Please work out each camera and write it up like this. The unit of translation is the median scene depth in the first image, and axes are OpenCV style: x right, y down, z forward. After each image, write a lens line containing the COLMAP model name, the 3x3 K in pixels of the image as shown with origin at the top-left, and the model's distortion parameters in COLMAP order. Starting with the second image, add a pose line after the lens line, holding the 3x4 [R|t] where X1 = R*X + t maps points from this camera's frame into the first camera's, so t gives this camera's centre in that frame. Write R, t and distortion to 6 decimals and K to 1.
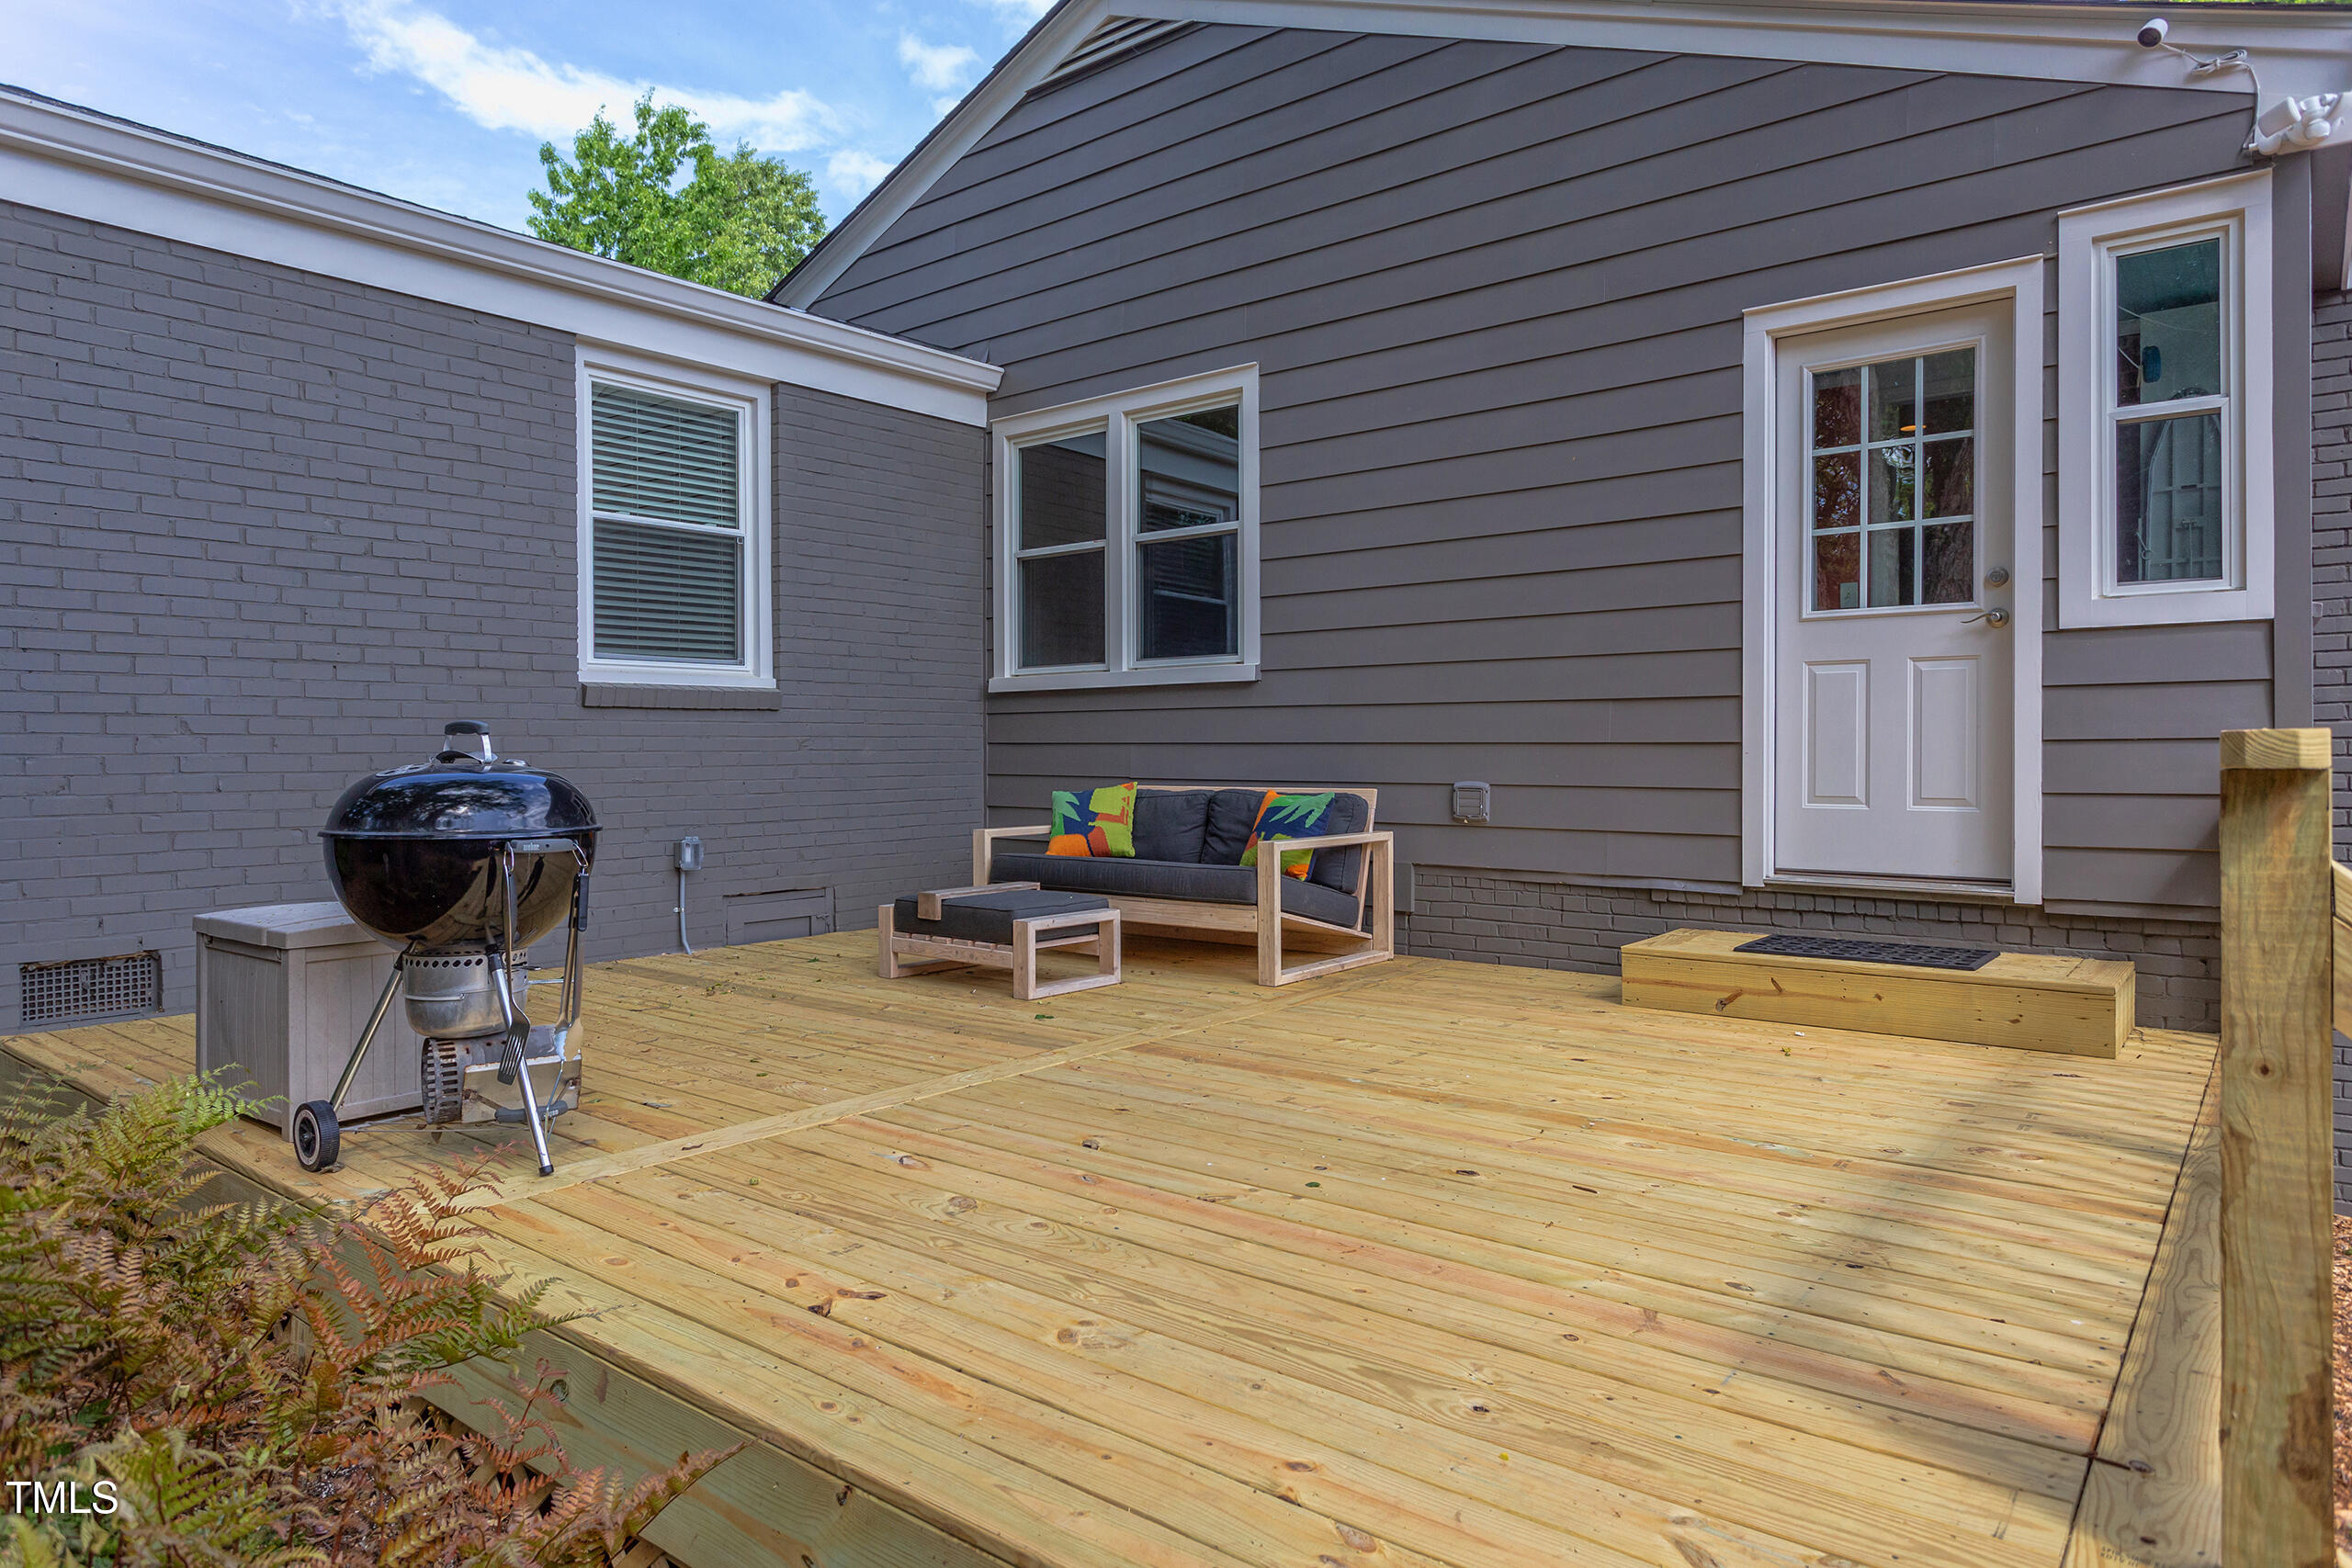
lens RADIAL K [[1409.9, 0, 1176.0], [0, 1409.9, 784.0], [0, 0, 1]] dist [-0.000049, 0.000854]
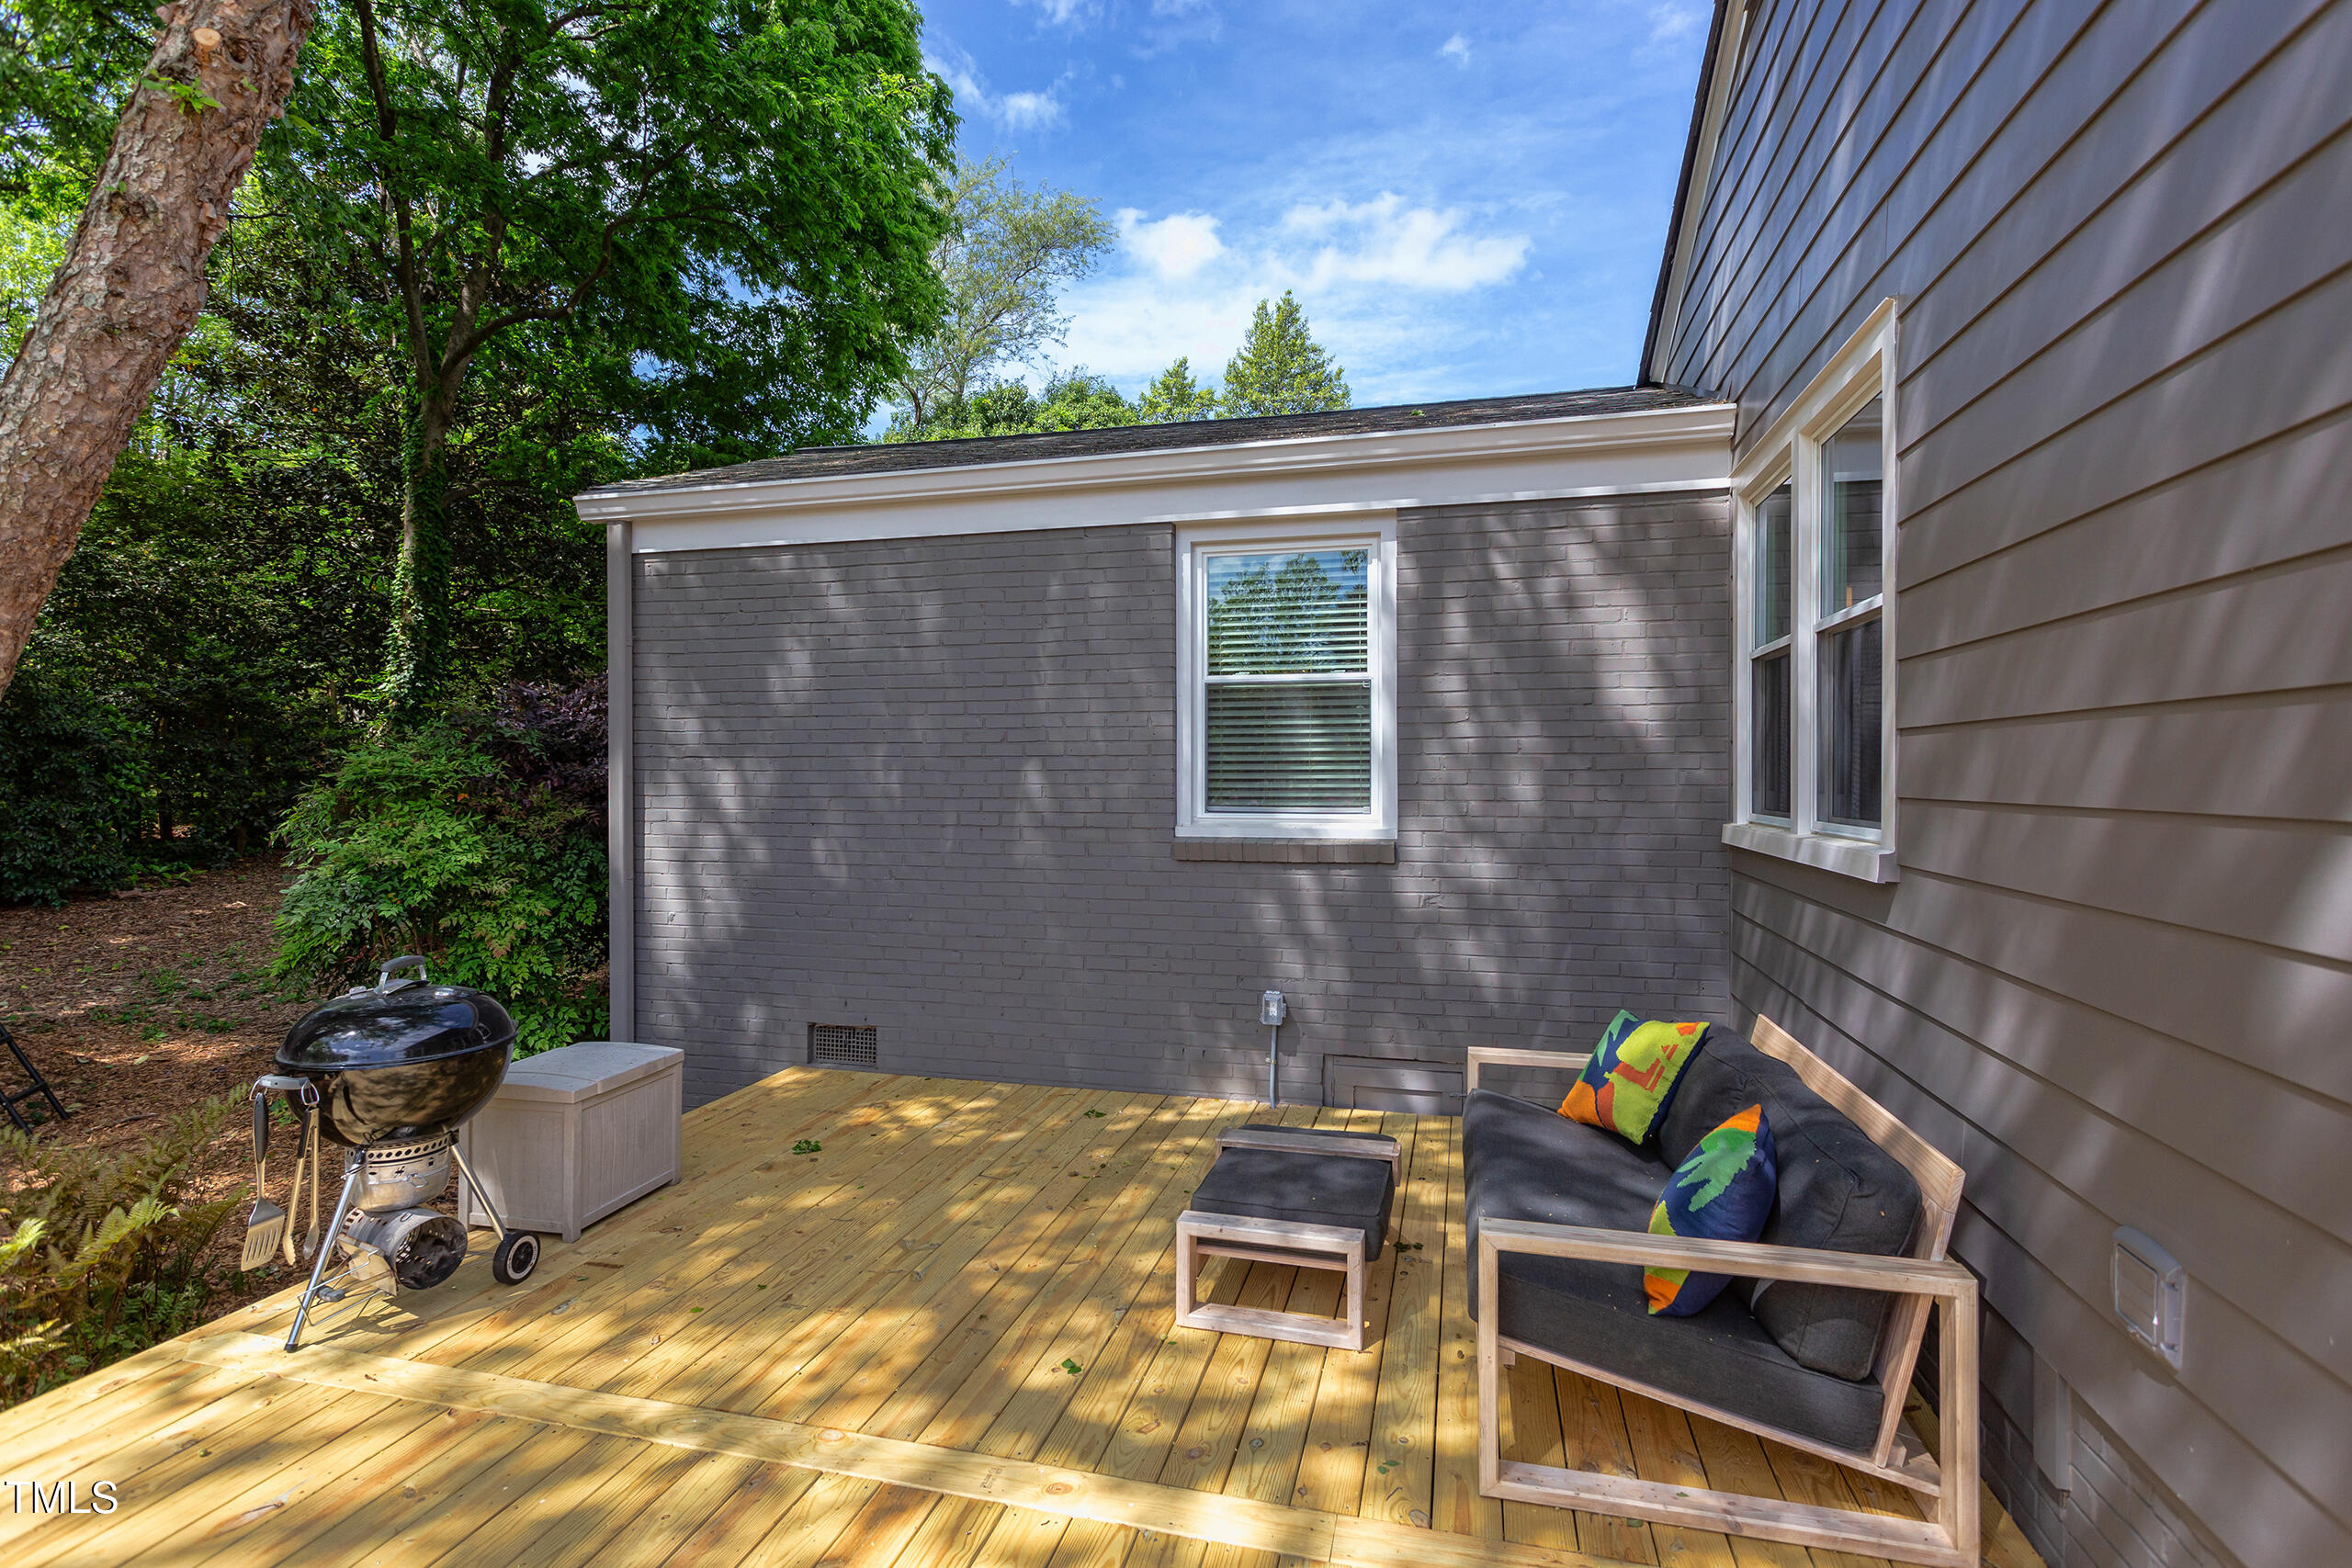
lens RADIAL K [[1128.3, 0, 1141.5], [0, 1128.3, 772.8], [0, 0, 1]] dist [-0.003779, -0.000182]
pose [[0.408915, 0.002109, -0.912570, 0.532448], [-0.023879, 0.999680, -0.008389, -0.166139], [0.912260, 0.025221, 0.408835, 0.900267]]
